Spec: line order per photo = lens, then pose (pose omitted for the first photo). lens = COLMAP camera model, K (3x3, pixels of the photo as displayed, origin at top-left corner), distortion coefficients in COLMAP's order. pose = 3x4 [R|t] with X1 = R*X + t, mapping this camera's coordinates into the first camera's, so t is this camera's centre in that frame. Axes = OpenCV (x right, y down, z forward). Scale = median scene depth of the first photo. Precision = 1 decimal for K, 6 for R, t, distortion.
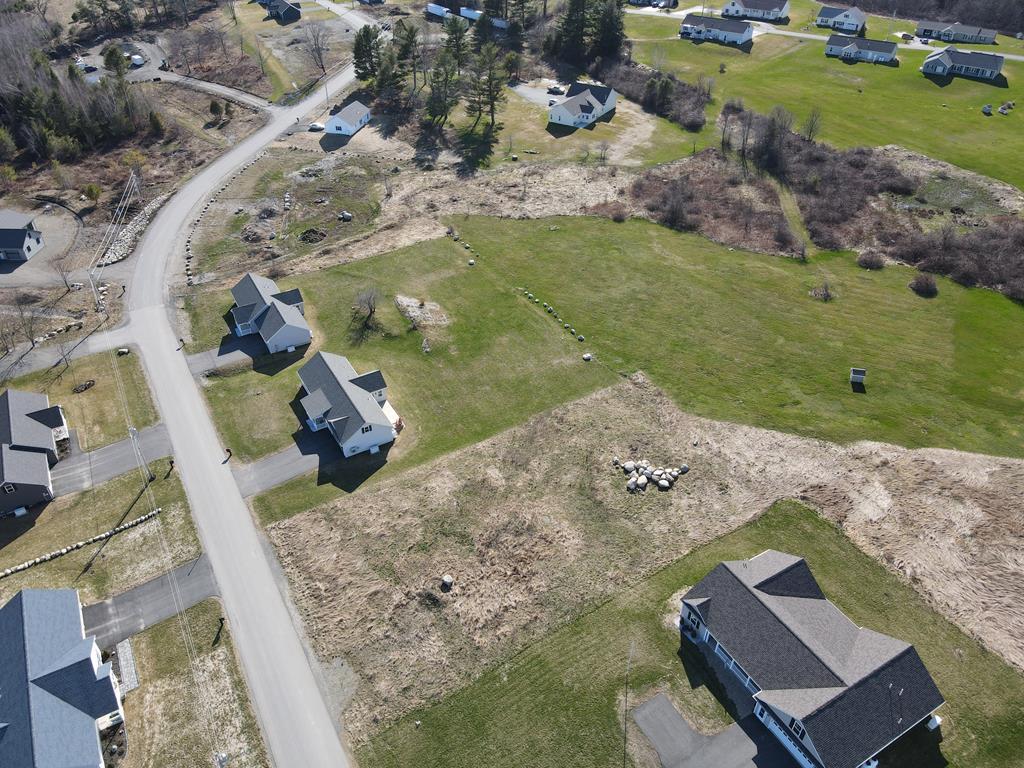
lens RADIAL K [[758.1, 0, 512.0], [0, 758.1, 384.0], [0, 0, 1]] dist [0.000449, 0.031042]
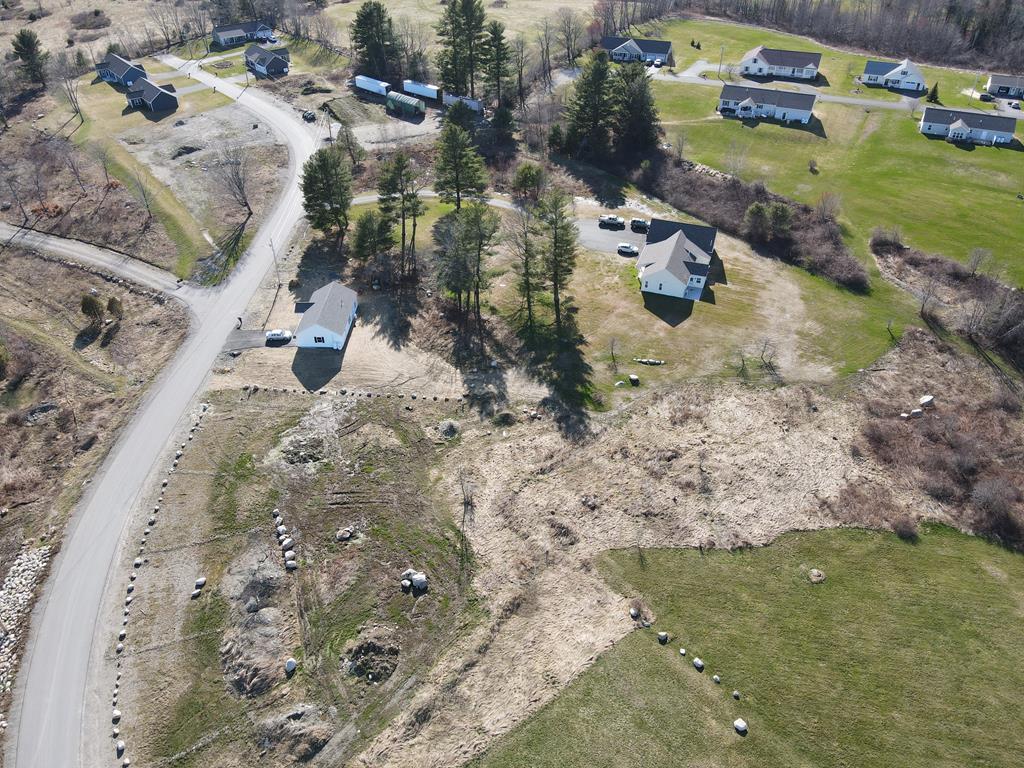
lens RADIAL K [[758.1, 0, 512.0], [0, 758.1, 384.0], [0, 0, 1]] dist [0.000449, 0.031042]
pose [[0.978980, -0.123076, 0.162636, -0.172763], [0.123044, 0.992348, 0.010308, -0.276971], [-0.162660, 0.009920, 0.986632, 0.356360]]
